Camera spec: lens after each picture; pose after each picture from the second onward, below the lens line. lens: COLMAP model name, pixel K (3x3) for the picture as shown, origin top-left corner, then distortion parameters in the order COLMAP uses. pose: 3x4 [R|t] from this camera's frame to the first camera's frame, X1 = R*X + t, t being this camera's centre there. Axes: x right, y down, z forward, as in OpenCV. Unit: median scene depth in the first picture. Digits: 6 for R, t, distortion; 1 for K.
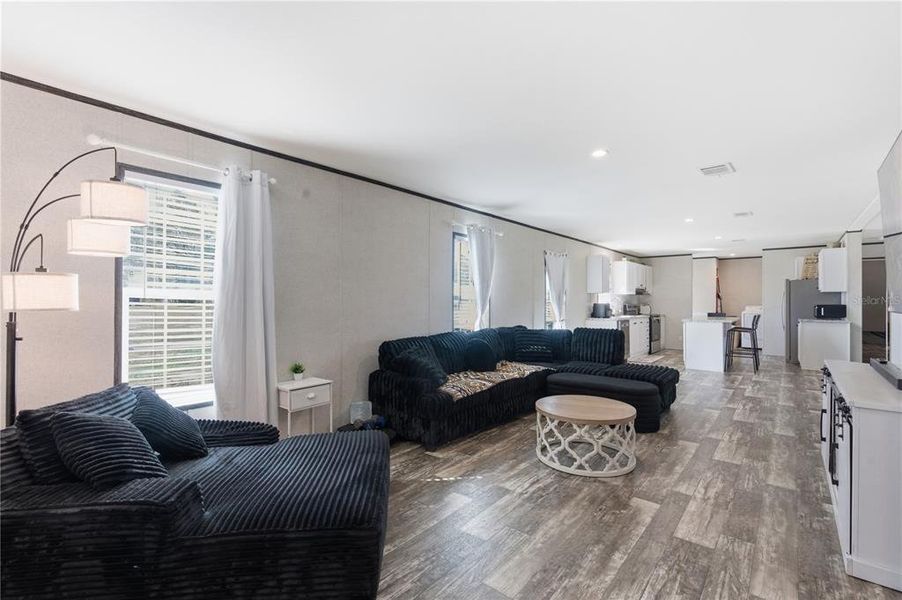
lens RADIAL K [[402.2, 0, 451.0], [0, 402.2, 300.0], [0, 0, 1]] dist [0.000501, -0.000367]
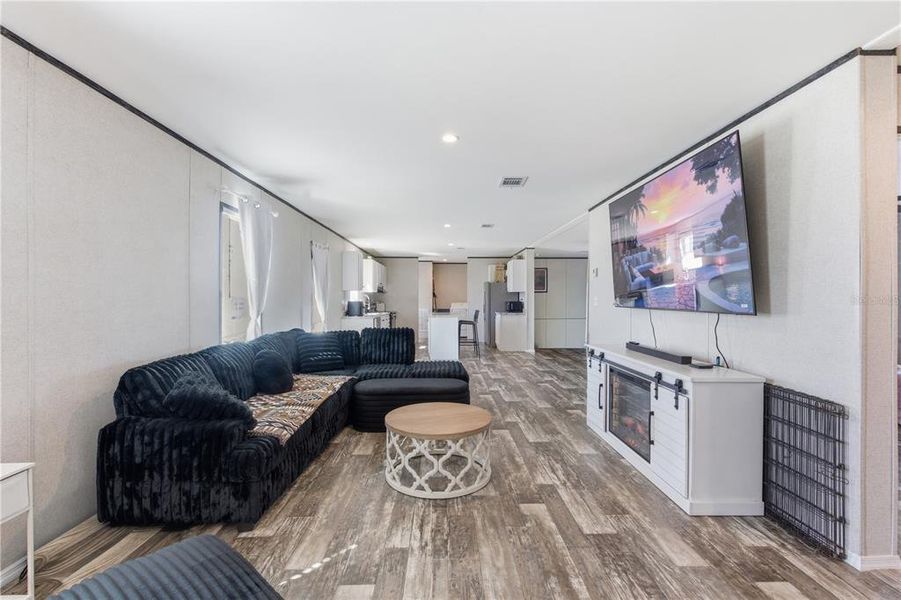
lens RADIAL K [[401.7, 0, 450.5], [0, 401.7, 300.0], [0, 0, 1]] dist [0.000501, -0.000367]
pose [[0.757330, -0.001655, 0.653030, -0.198682], [-0.001750, 0.999988, 0.004563, 0.000810], [-0.653030, -0.004599, 0.757318, 0.263363]]
